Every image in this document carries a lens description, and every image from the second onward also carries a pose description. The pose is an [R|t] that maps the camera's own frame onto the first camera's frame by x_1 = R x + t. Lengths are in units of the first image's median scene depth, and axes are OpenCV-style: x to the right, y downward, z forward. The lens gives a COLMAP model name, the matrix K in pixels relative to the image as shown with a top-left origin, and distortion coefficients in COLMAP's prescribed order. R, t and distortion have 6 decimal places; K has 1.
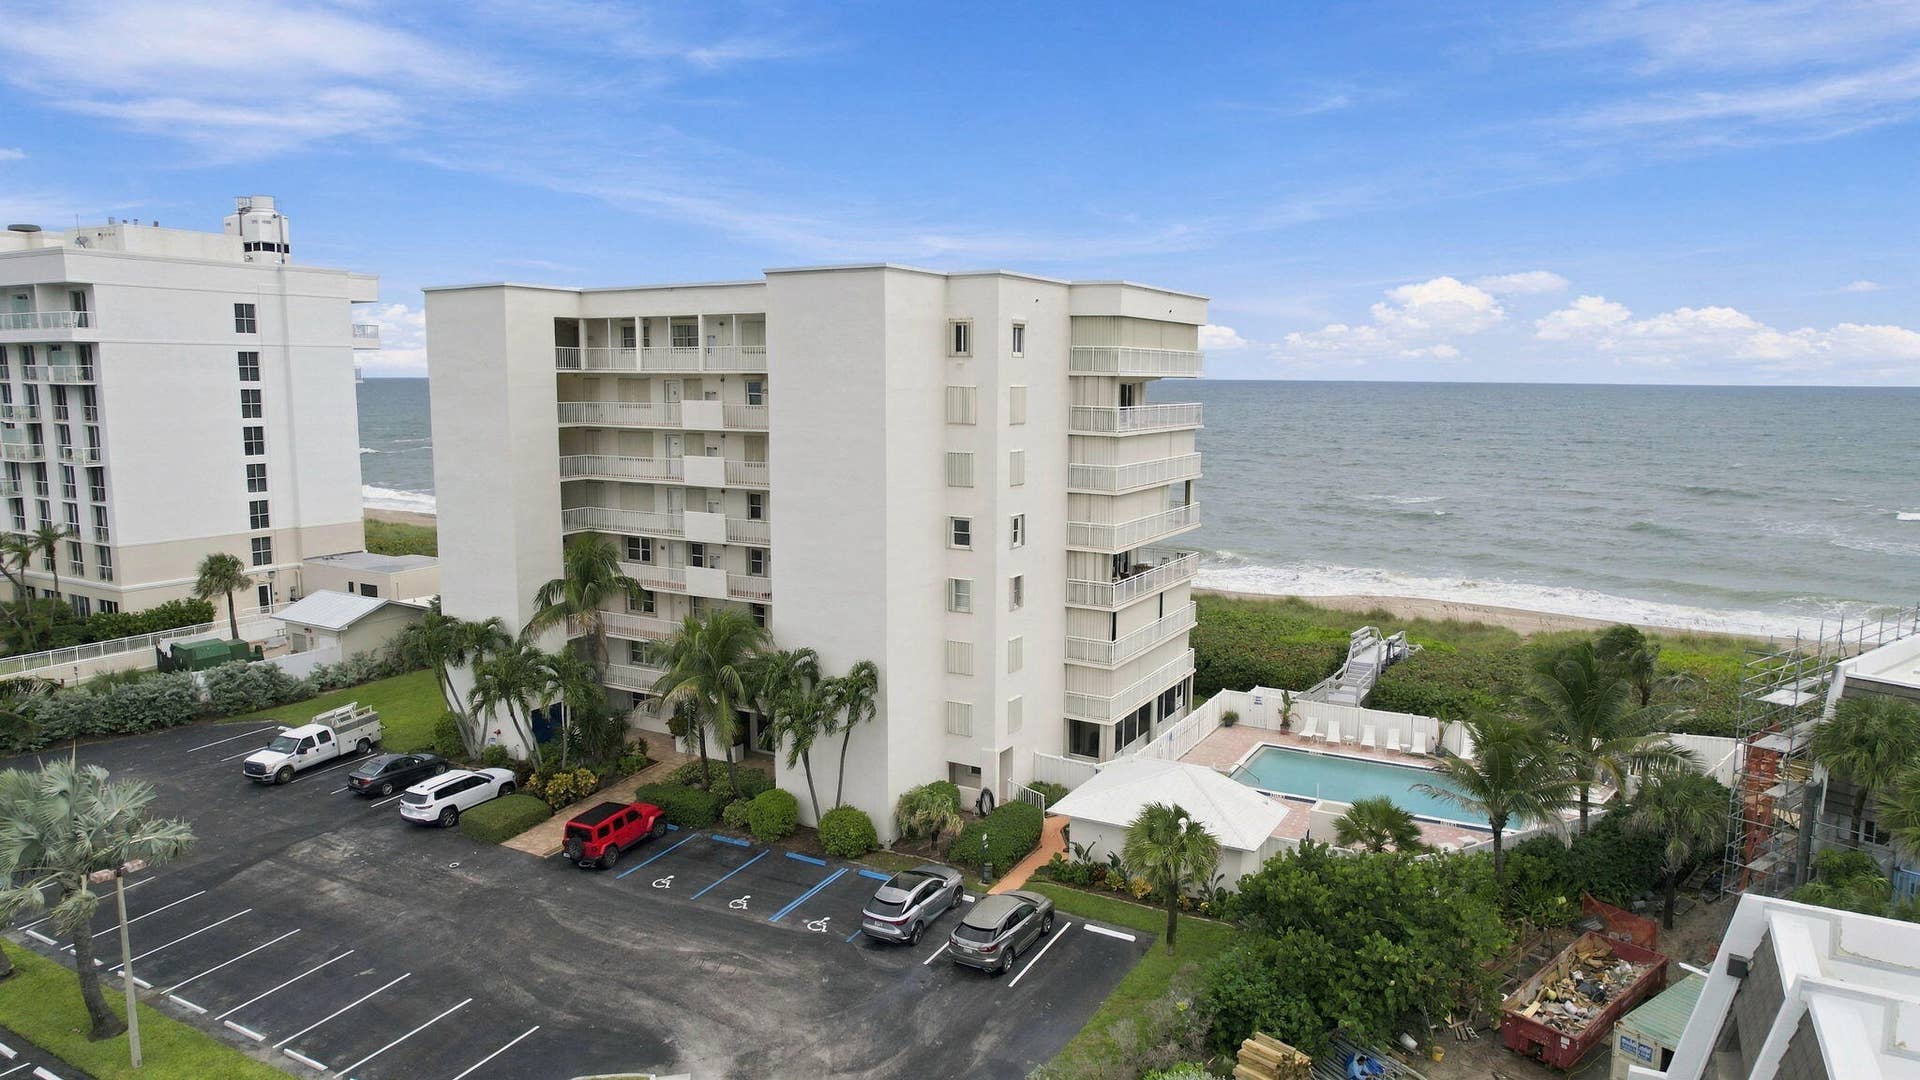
lens RADIAL K [[1231.0, 0, 958.6], [0, 1231.0, 547.3], [0, 0, 1]] dist [-0.037269, 0.006089]
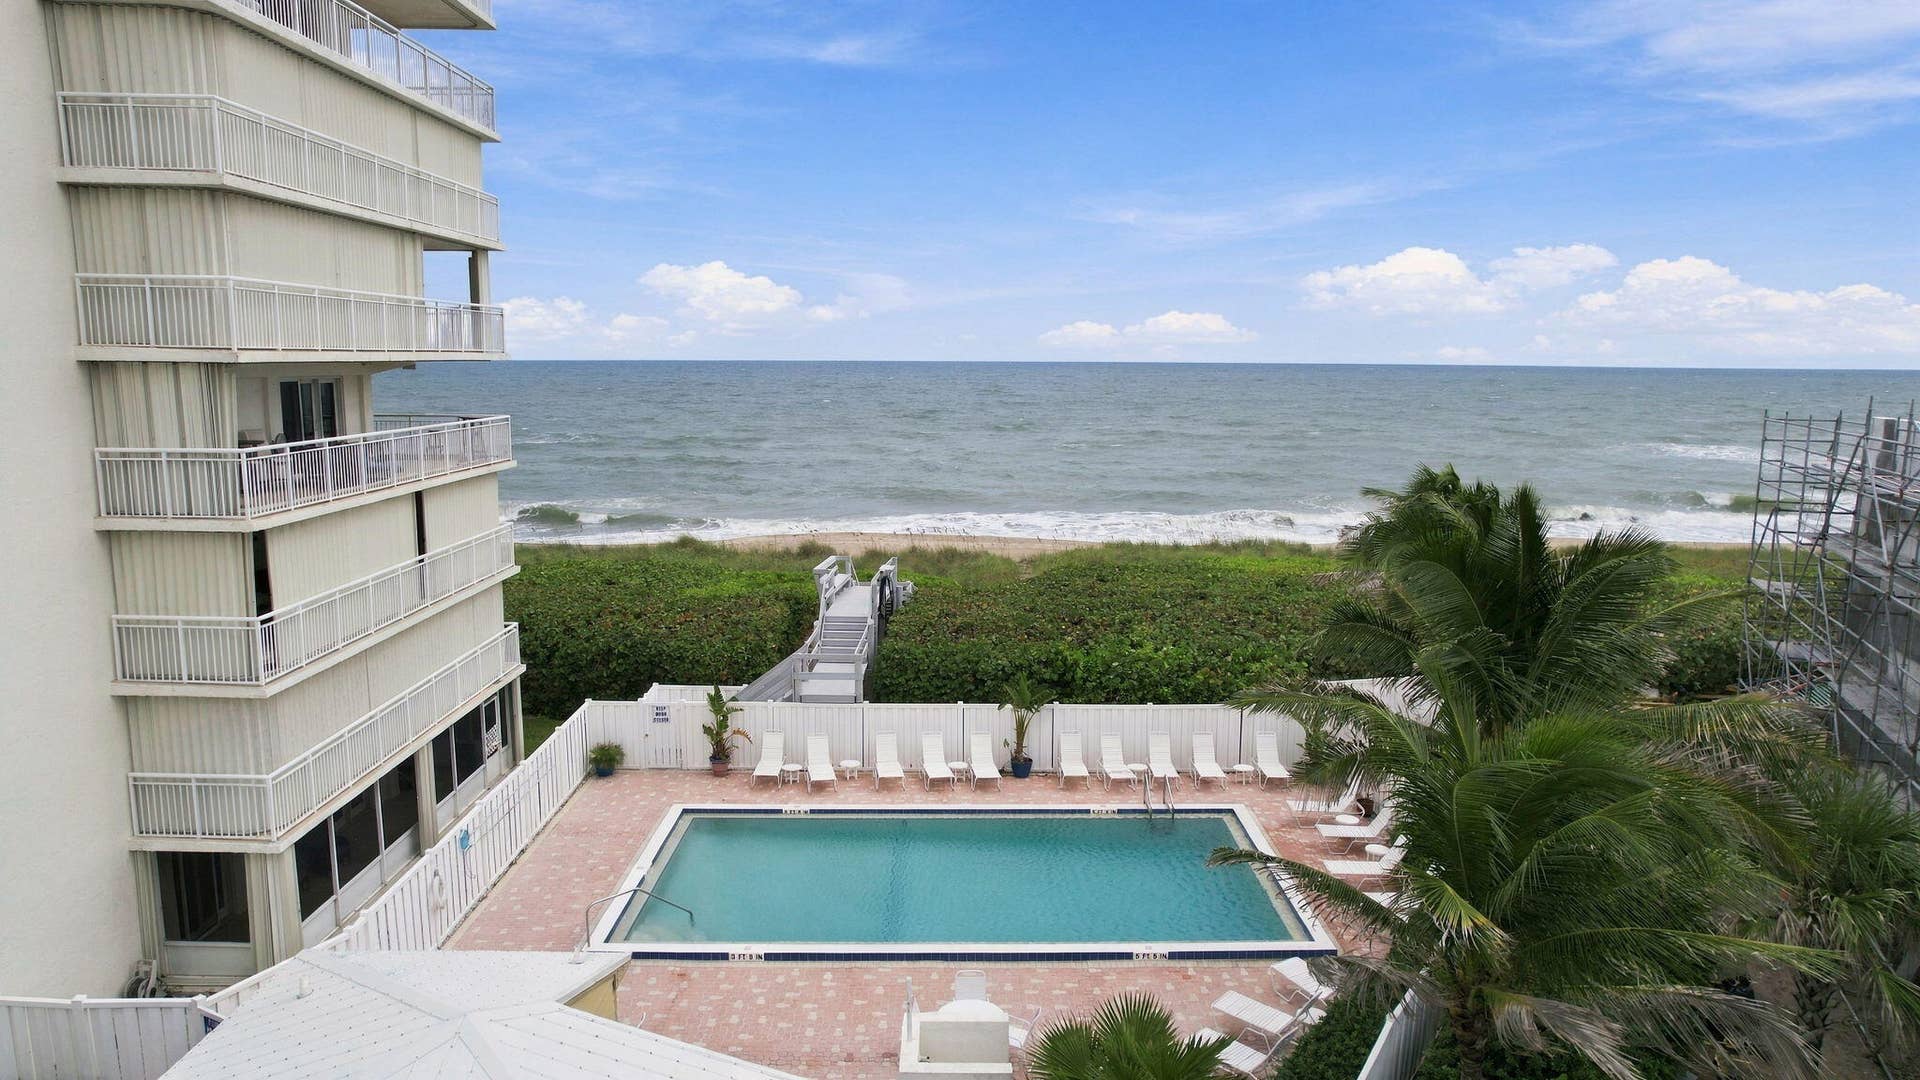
lens RADIAL K [[1231.0, 0, 961.5], [0, 1231.0, 550.4], [0, 0, 1]] dist [-0.037269, 0.006089]
pose [[0.867290, -0.075678, 0.492017, 0.117258], [0.067767, 0.997125, 0.033914, 0.053679], [-0.493169, 0.003930, 0.869925, 0.538742]]
